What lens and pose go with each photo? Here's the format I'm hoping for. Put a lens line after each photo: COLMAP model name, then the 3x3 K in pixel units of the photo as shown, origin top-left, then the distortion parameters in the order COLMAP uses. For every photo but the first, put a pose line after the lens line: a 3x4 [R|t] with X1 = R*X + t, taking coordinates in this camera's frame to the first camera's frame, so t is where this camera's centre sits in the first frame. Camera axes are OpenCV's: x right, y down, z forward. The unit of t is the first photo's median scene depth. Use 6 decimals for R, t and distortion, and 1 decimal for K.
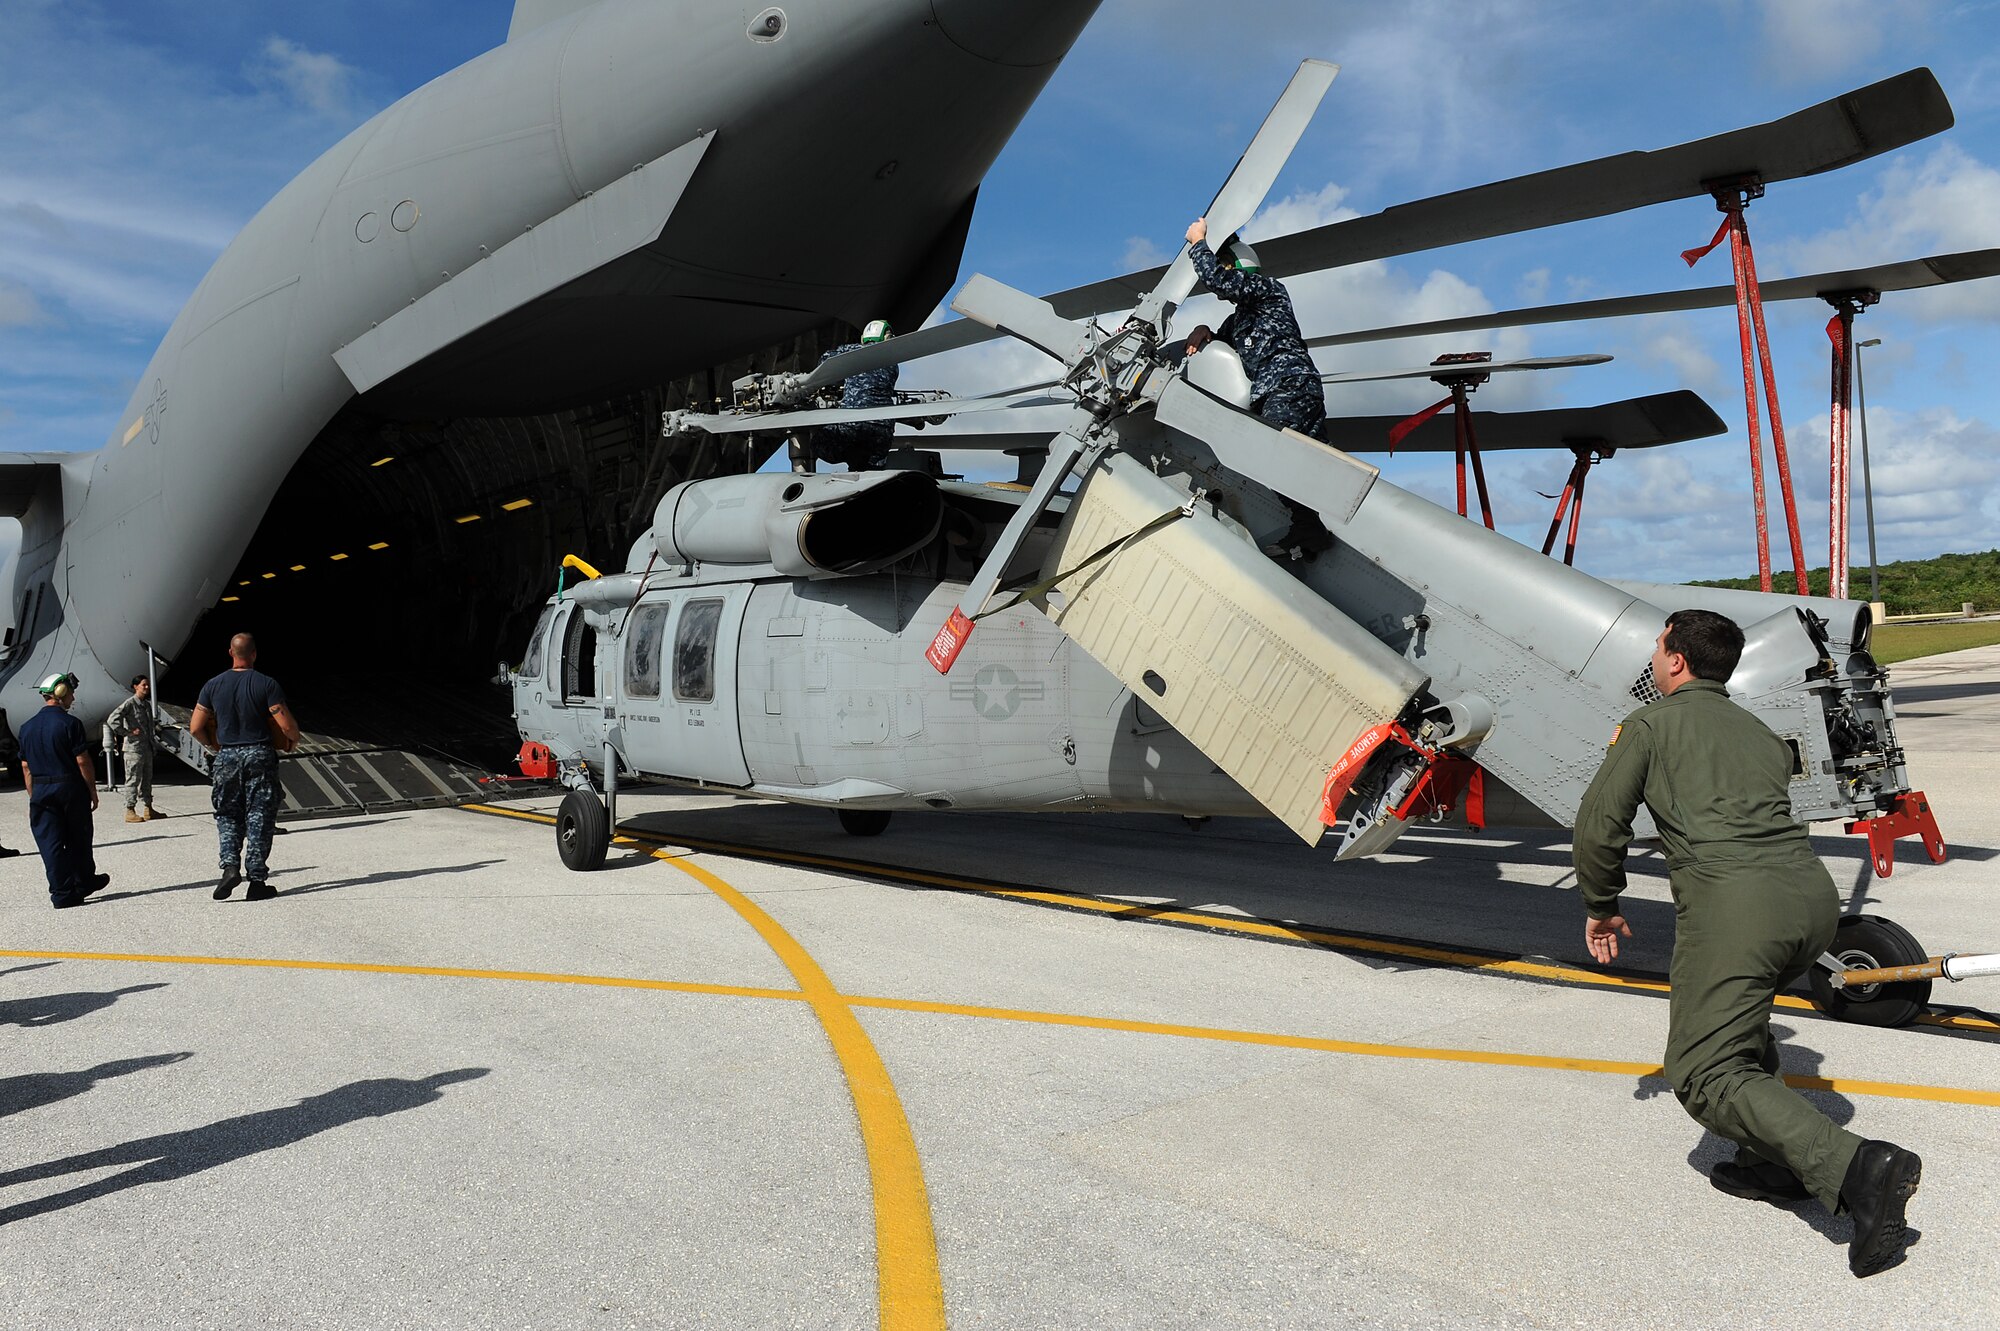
lens RADIAL K [[1344.8, 0, 995.1], [0, 1344.8, 644.0], [0, 0, 1]] dist [-0.046616, -0.005064]
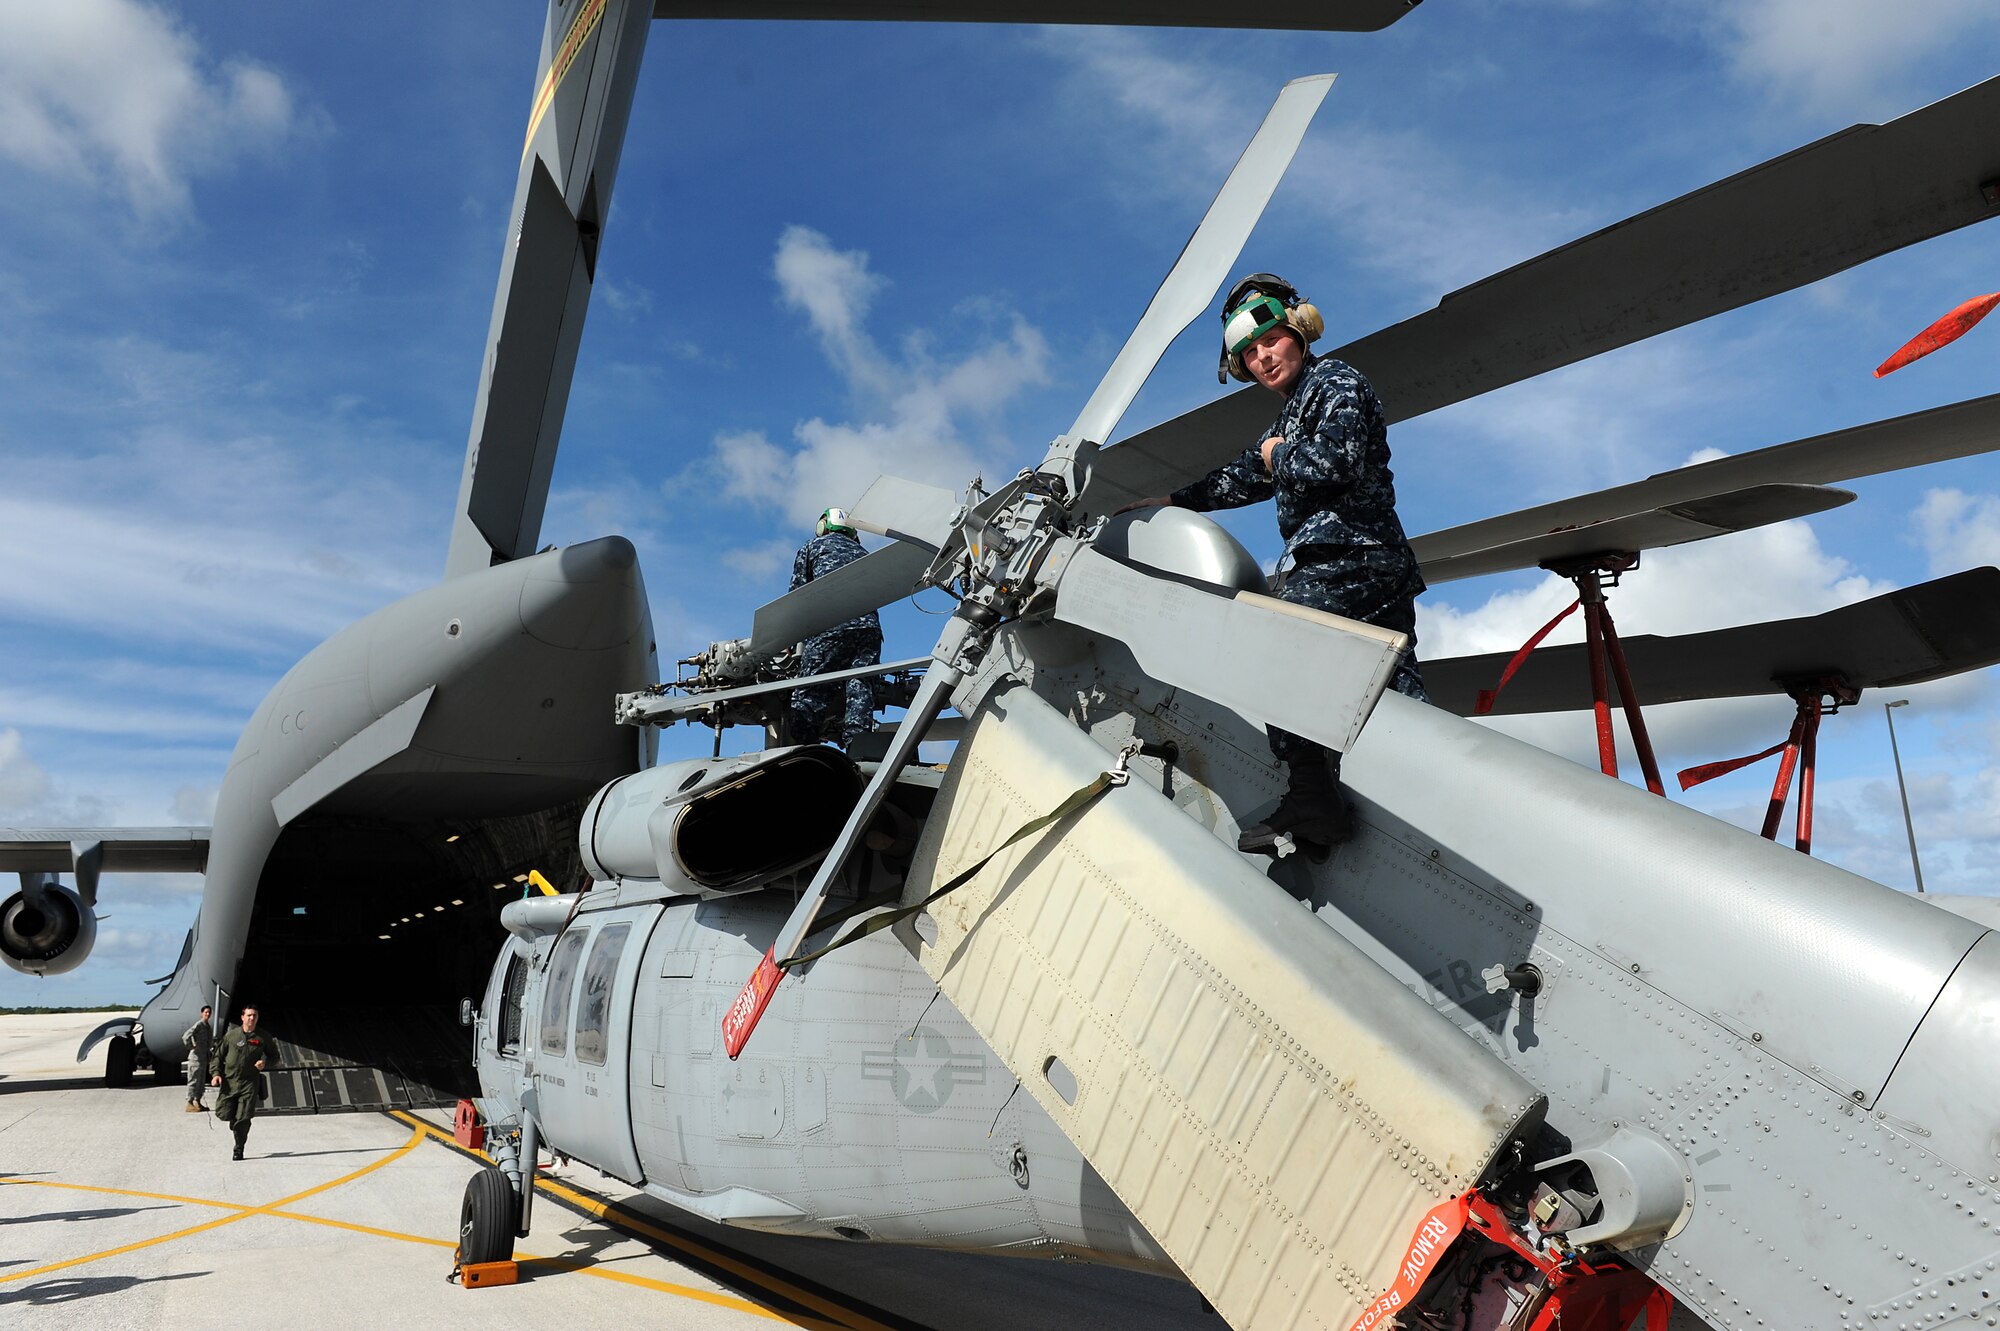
lens RADIAL K [[1344.8, 0, 1026.0], [0, 1344.8, 680.6], [0, 0, 1]] dist [-0.046616, -0.005064]
pose [[0.994544, -0.009605, -0.103873, 0.161522], [-0.013139, 0.976287, -0.216081, -0.012820], [0.103486, 0.216267, 0.970834, 0.410292]]
